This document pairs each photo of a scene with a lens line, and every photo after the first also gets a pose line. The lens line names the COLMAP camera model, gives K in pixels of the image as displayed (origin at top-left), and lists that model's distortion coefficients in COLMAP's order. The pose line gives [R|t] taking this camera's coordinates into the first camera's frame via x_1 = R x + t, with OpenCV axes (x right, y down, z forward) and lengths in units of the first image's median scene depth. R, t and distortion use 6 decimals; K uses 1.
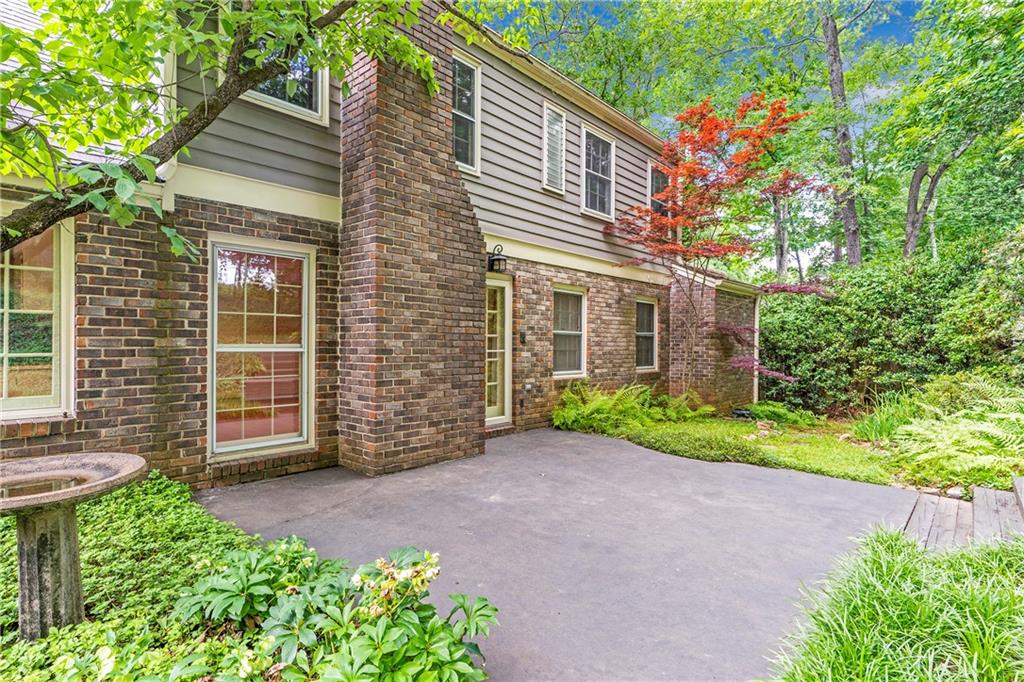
lens RADIAL K [[530.8, 0, 508.5], [0, 530.8, 341.8], [0, 0, 1]] dist [-0.003527, -0.000164]
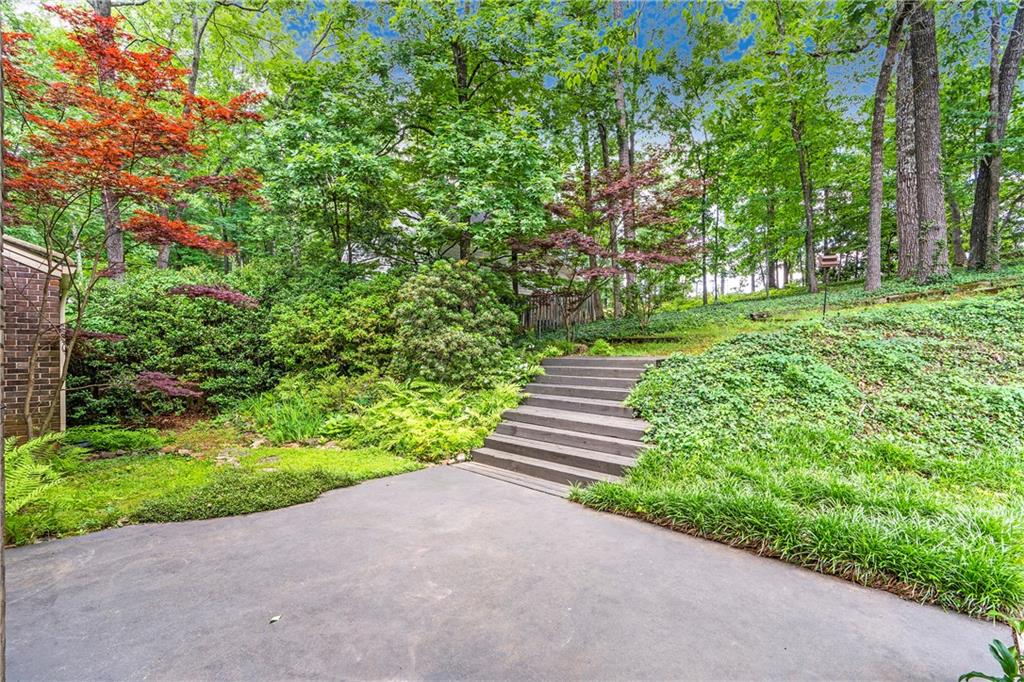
lens RADIAL K [[470.0, 0, 516.6], [0, 470.0, 339.7], [0, 0, 1]] dist [-0.003961, 0.000091]
pose [[0.039738, 0.002271, 0.999208, -0.380933], [0.000329, 0.999997, -0.002286, -0.031822], [-0.999210, 0.000419, 0.039737, 0.693493]]
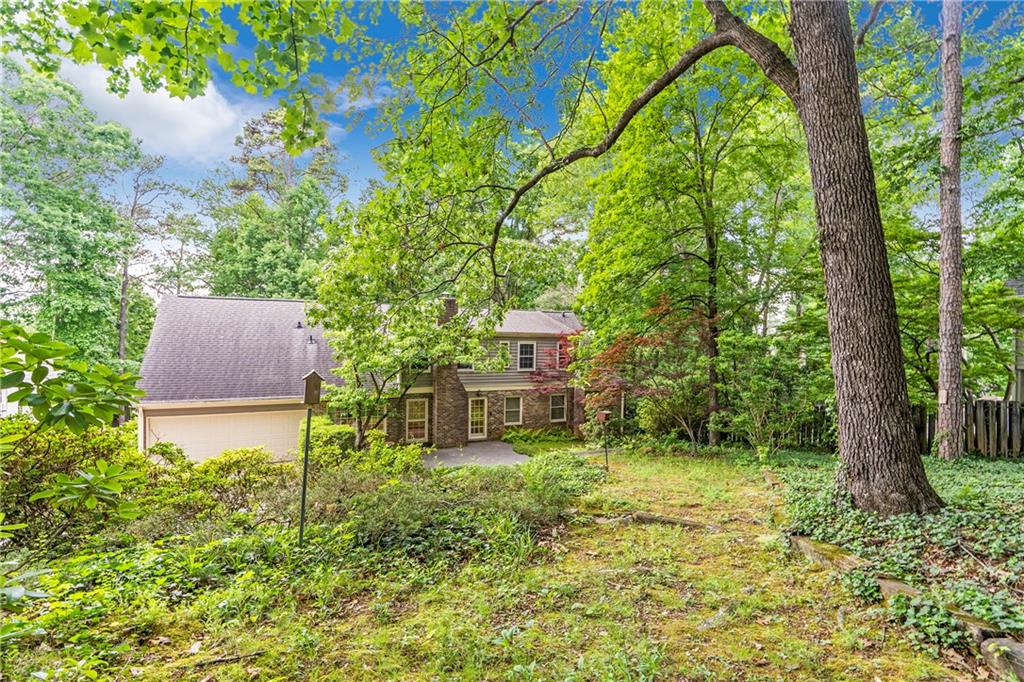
lens RADIAL K [[470.0, 0, 511.9], [0, 470.0, 340.6], [0, 0, 1]] dist [-0.003961, 0.000091]
pose [[0.919799, 0.008884, -0.392289, 1.800941], [-0.008749, 0.999959, 0.002133, -0.654648], [0.392292, 0.001470, 0.919840, -2.337557]]
